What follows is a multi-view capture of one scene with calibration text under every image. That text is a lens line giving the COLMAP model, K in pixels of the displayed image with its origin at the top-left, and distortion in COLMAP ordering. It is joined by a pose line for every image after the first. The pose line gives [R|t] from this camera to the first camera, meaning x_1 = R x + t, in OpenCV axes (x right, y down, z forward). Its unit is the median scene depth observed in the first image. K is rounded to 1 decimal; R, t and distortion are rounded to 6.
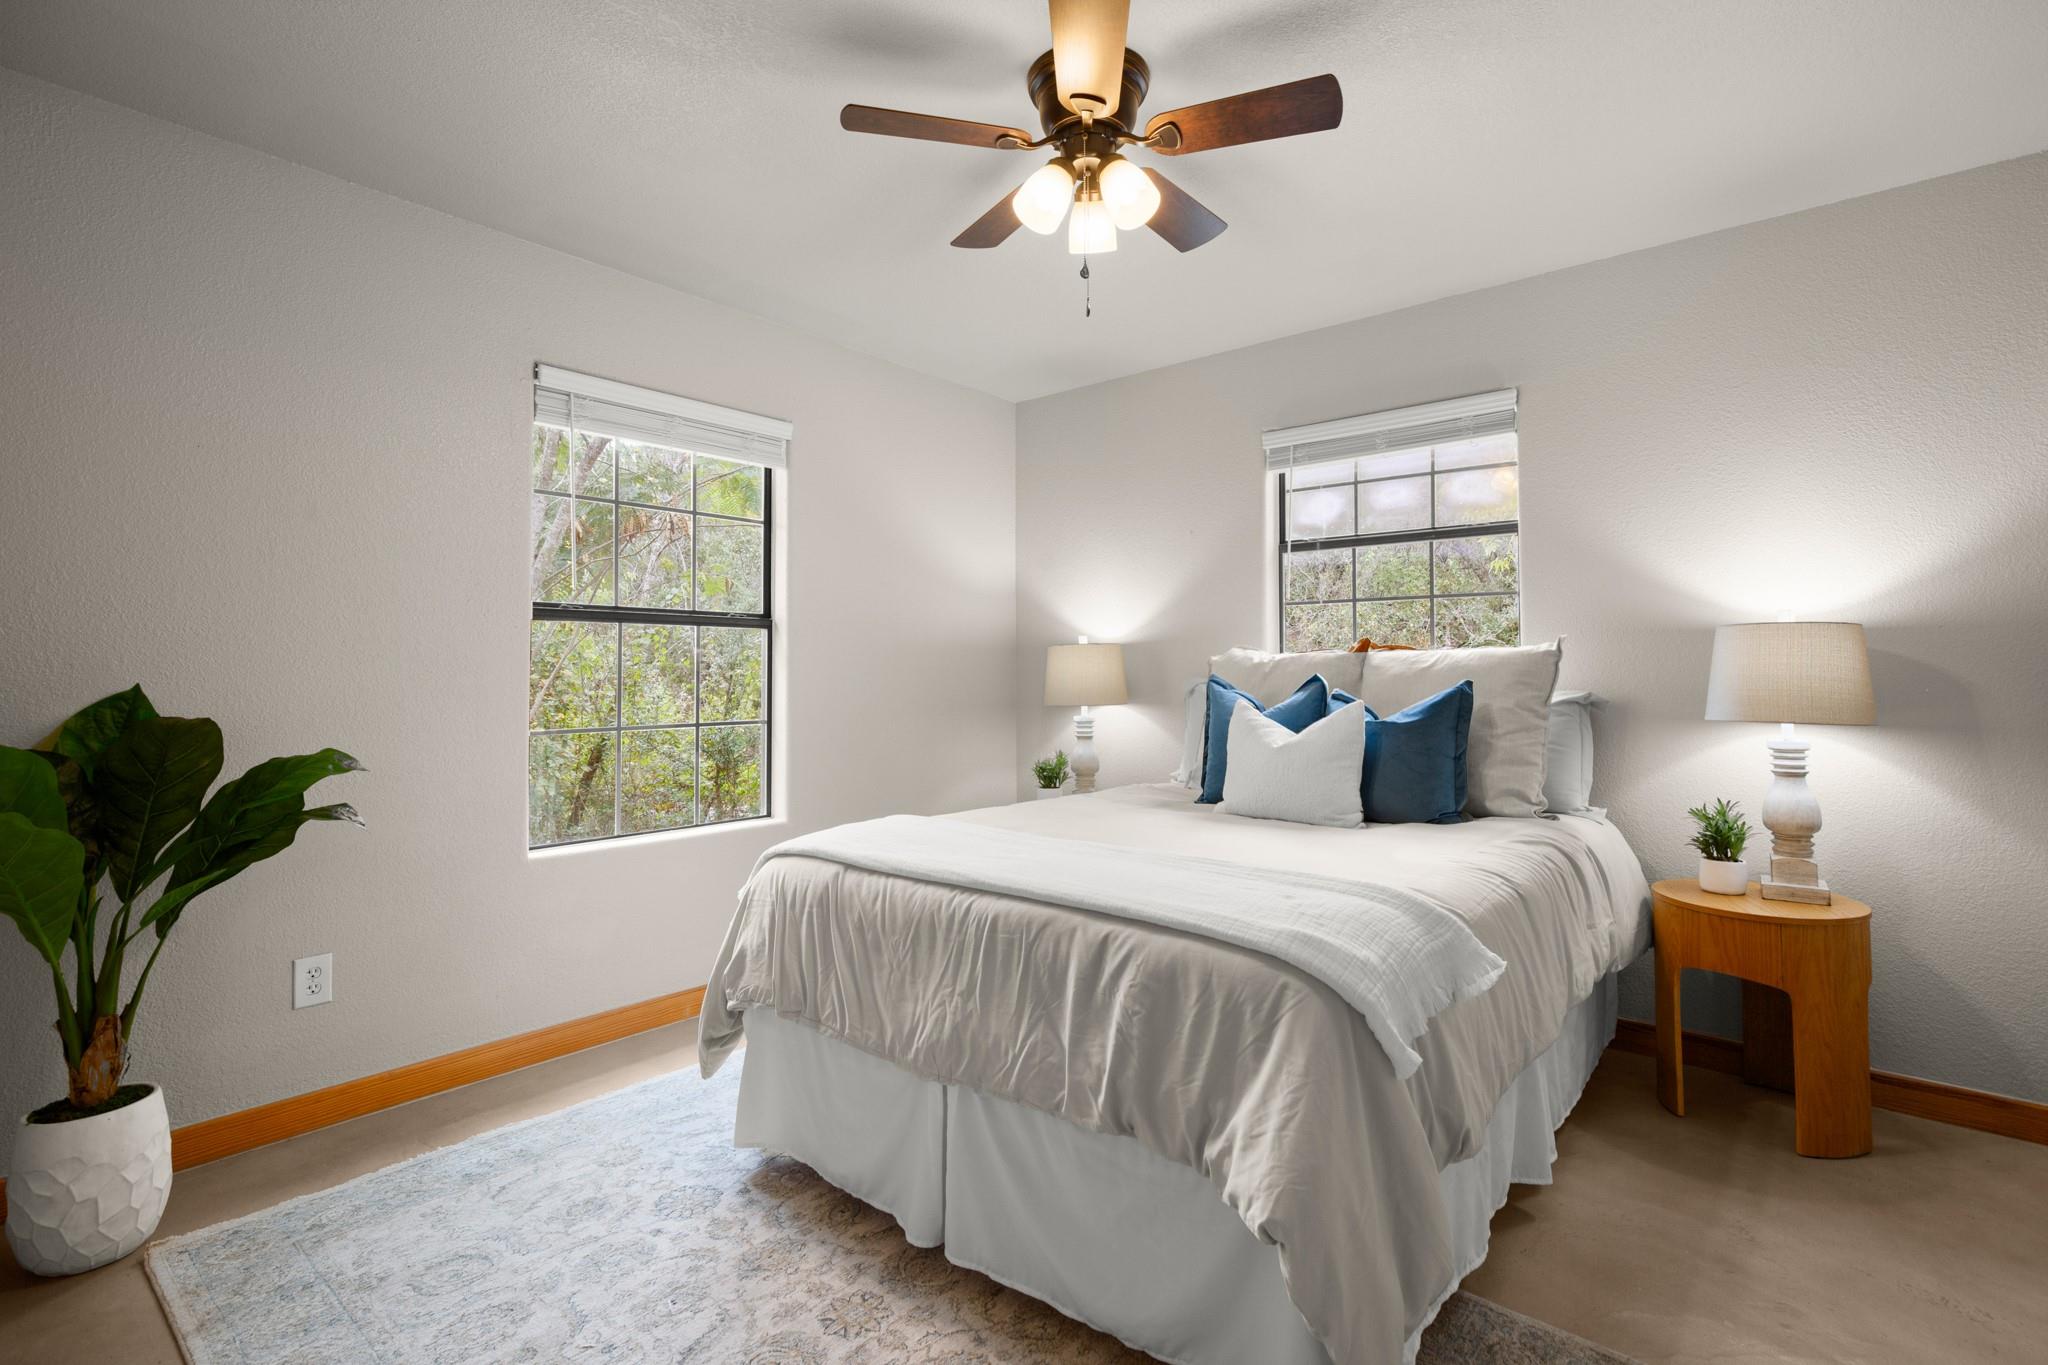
lens RADIAL K [[947.0, 0, 1076.5], [0, 947.0, 642.4], [0, 0, 1]] dist [0.019900, 0.000107]
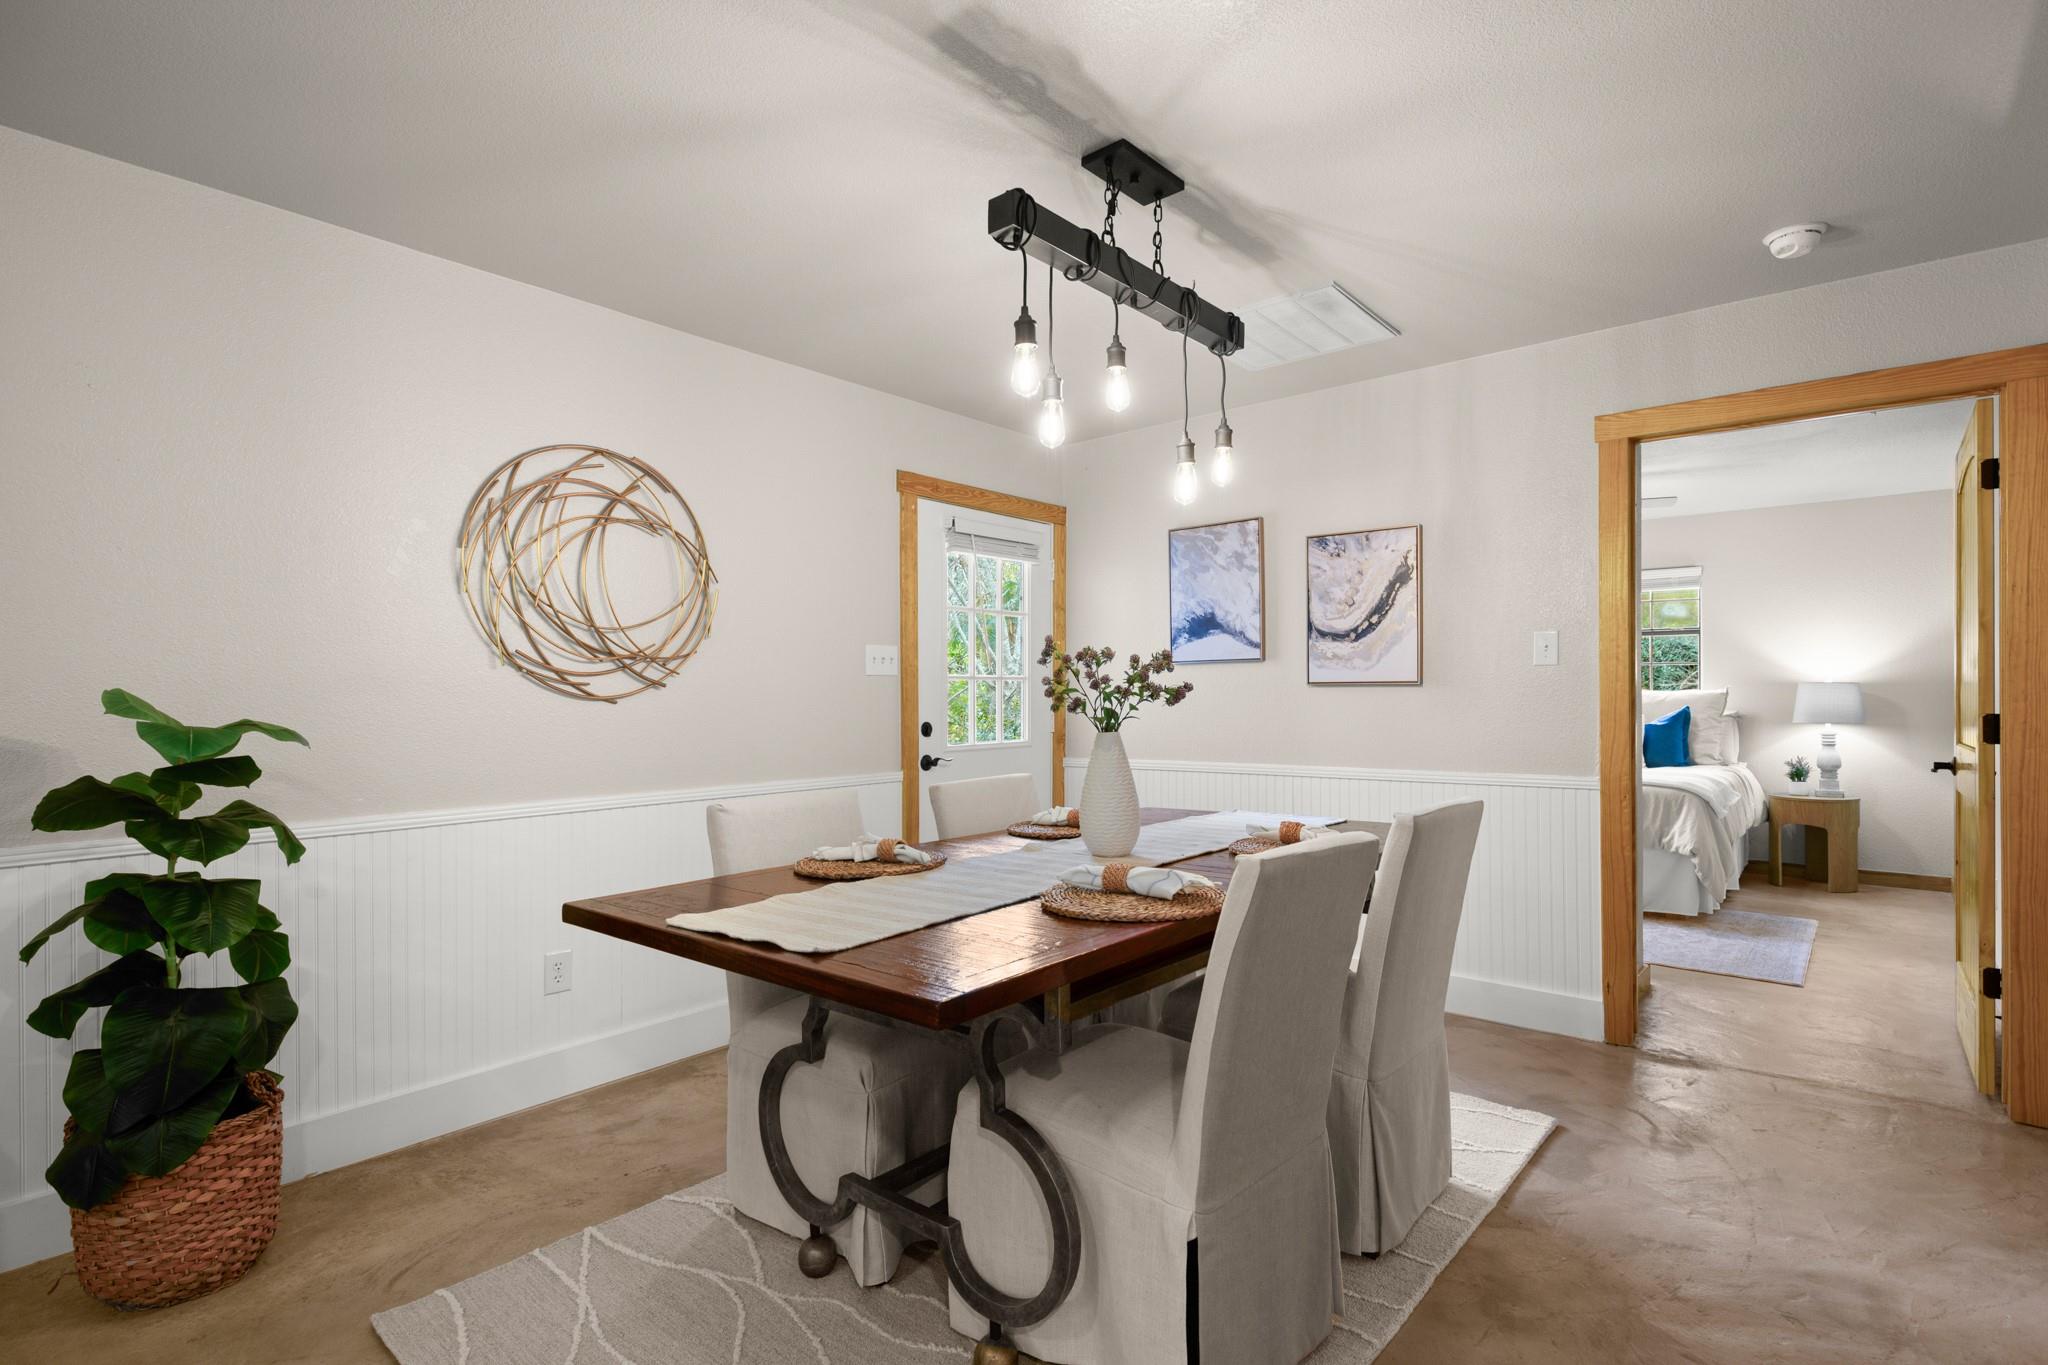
lens RADIAL K [[1014.5, 0, 1026.2], [0, 1014.5, 692.9], [0, 0, 1]] dist [0.004120, 0.000128]
pose [[0.999850, -0.002967, -0.017075, -1.211567], [0.003483, 0.999536, 0.030263, -0.076572], [0.016977, -0.030318, 0.999396, -1.564407]]
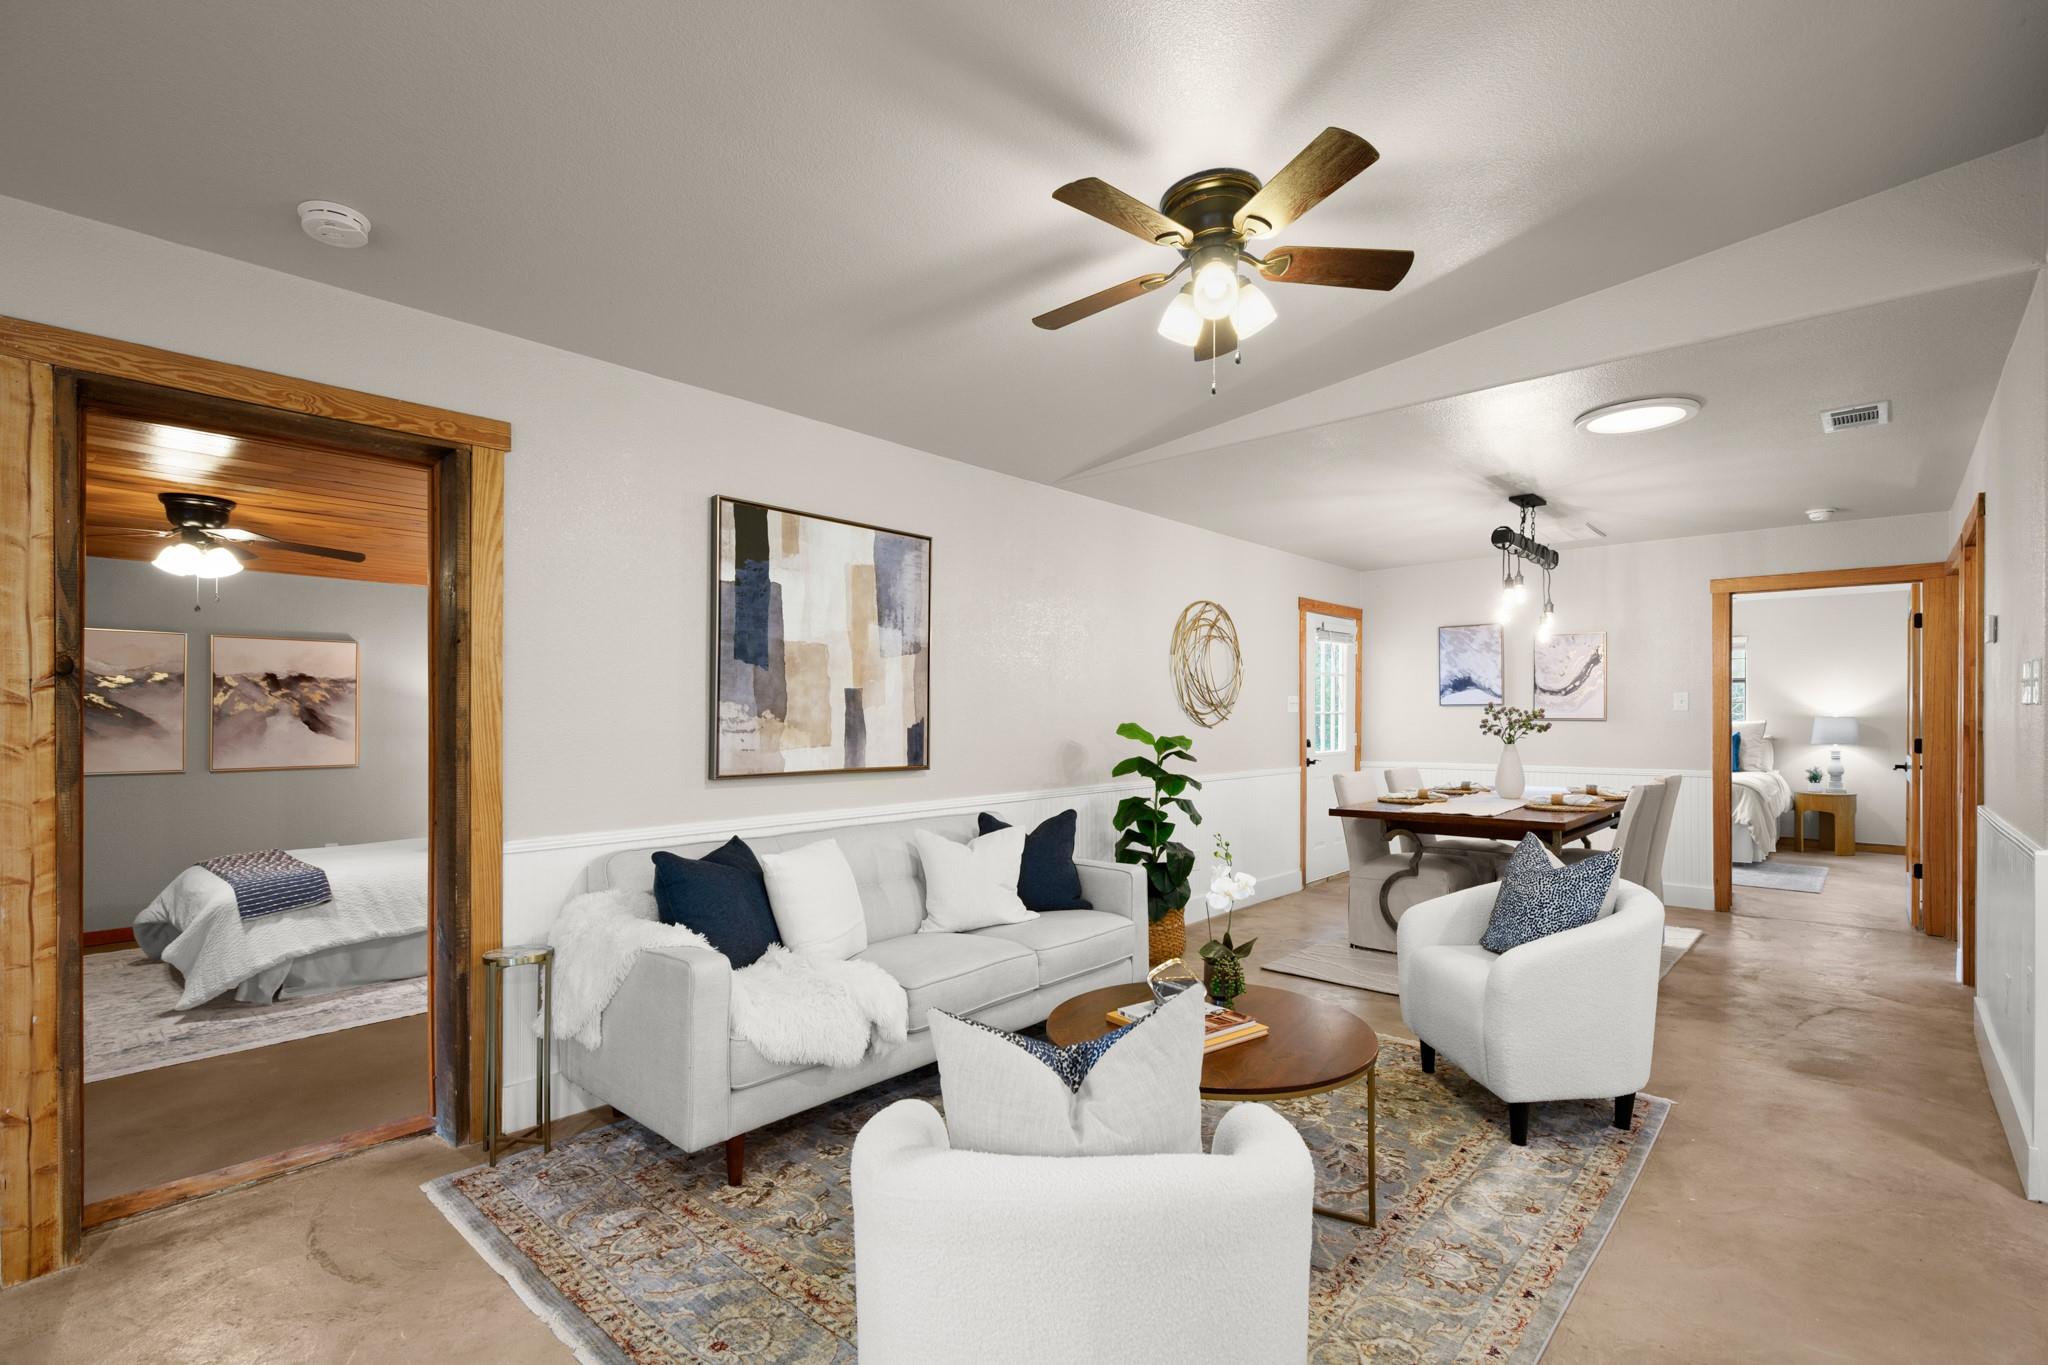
lens RADIAL K [[941.1, 0, 1043.2], [0, 941.1, 710.0], [0, 0, 1]] dist [0.002468, -0.000175]
pose [[0.998868, 0.003373, -0.047450, -2.053562], [-0.002069, 0.999620, 0.027499, -0.136081], [0.047524, -0.027369, 0.998495, -2.662356]]
